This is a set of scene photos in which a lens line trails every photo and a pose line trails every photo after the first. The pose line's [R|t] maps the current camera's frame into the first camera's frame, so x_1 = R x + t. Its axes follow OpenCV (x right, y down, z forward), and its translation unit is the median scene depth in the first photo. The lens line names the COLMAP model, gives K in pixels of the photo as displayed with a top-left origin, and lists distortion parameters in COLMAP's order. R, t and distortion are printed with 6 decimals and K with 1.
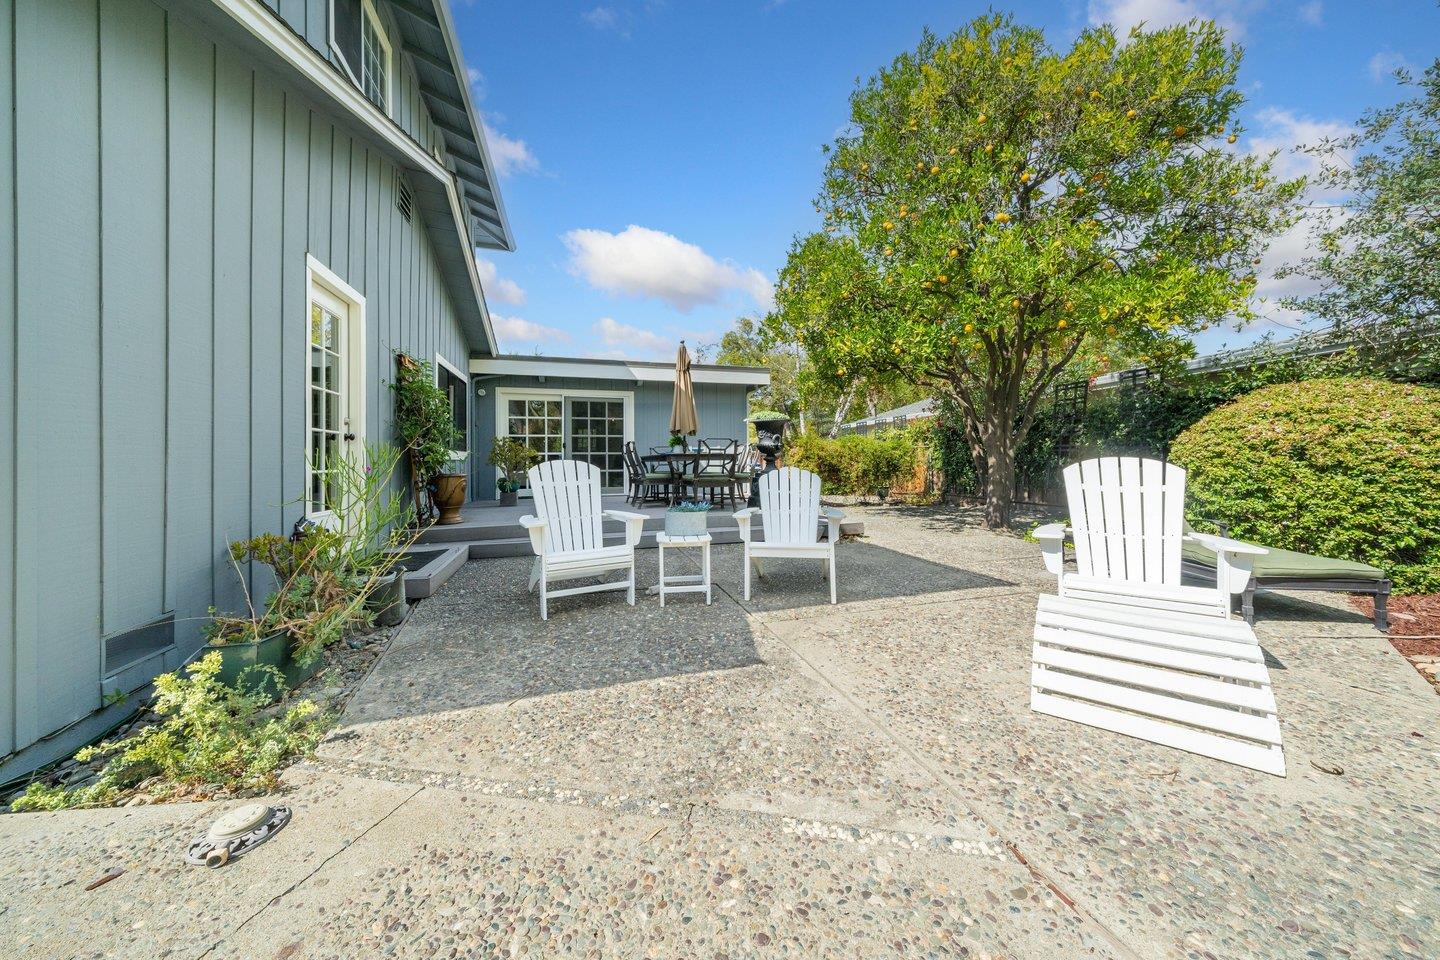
lens RADIAL K [[487.0, 0, 718.4], [0, 487.0, 455.6], [0, 0, 1]] dist [0.003685, 0.000171]
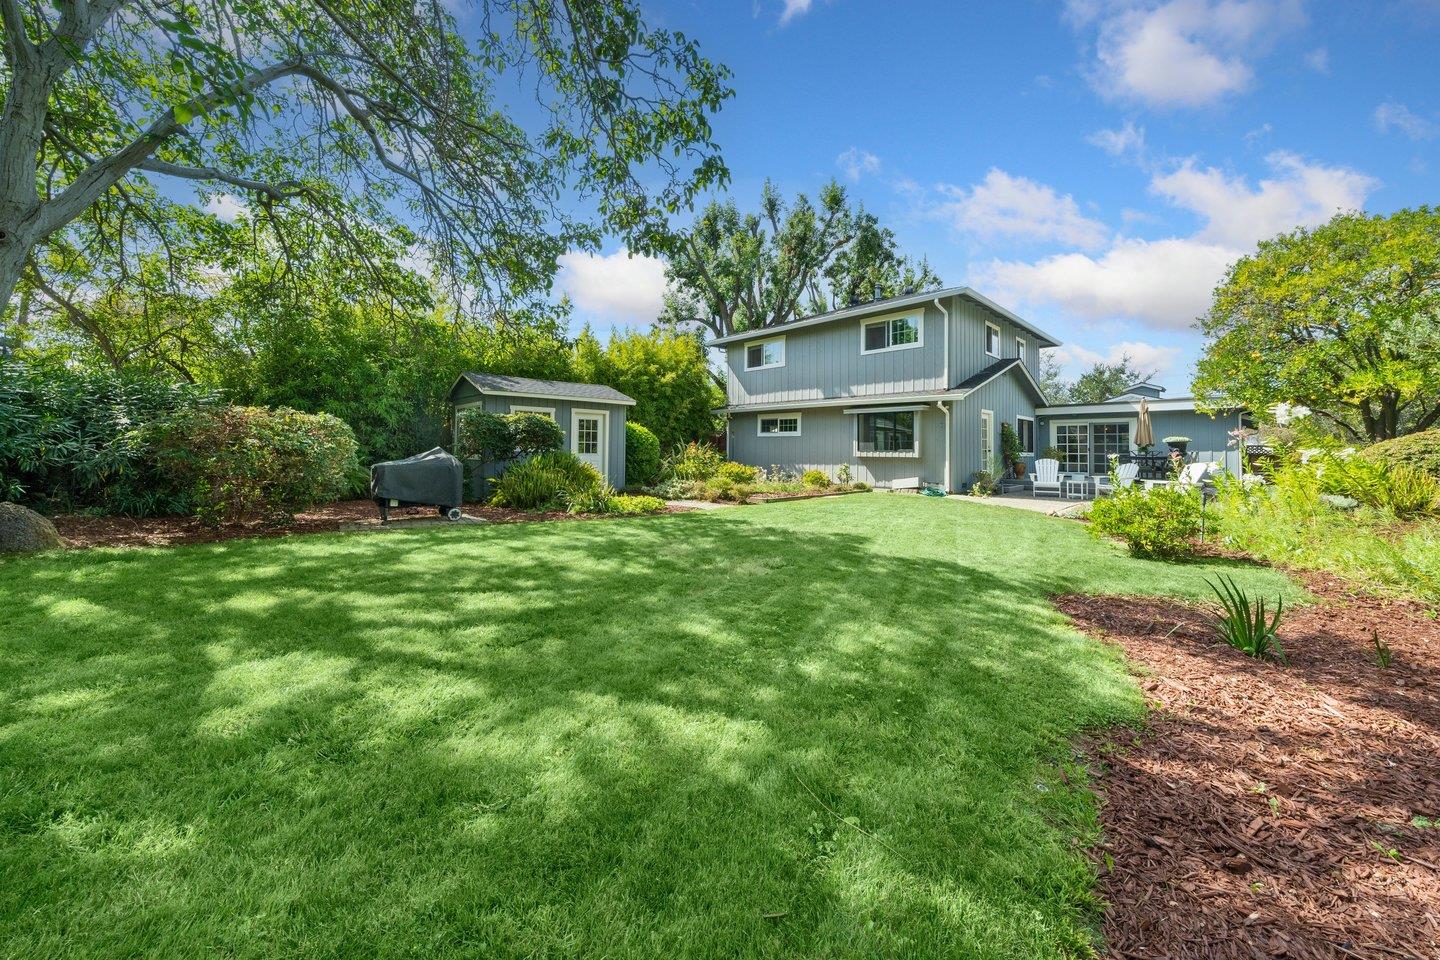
lens RADIAL K [[502.3, 0, 720.0], [0, 502.3, 440.9], [0, 0, 1]] dist [-0.000756, 0.000039]
pose [[0.454404, -0.005839, -0.890777, 0.795939], [-0.001716, 0.999971, -0.007430, -0.038930], [0.890794, 0.004905, 0.454381, -1.189903]]
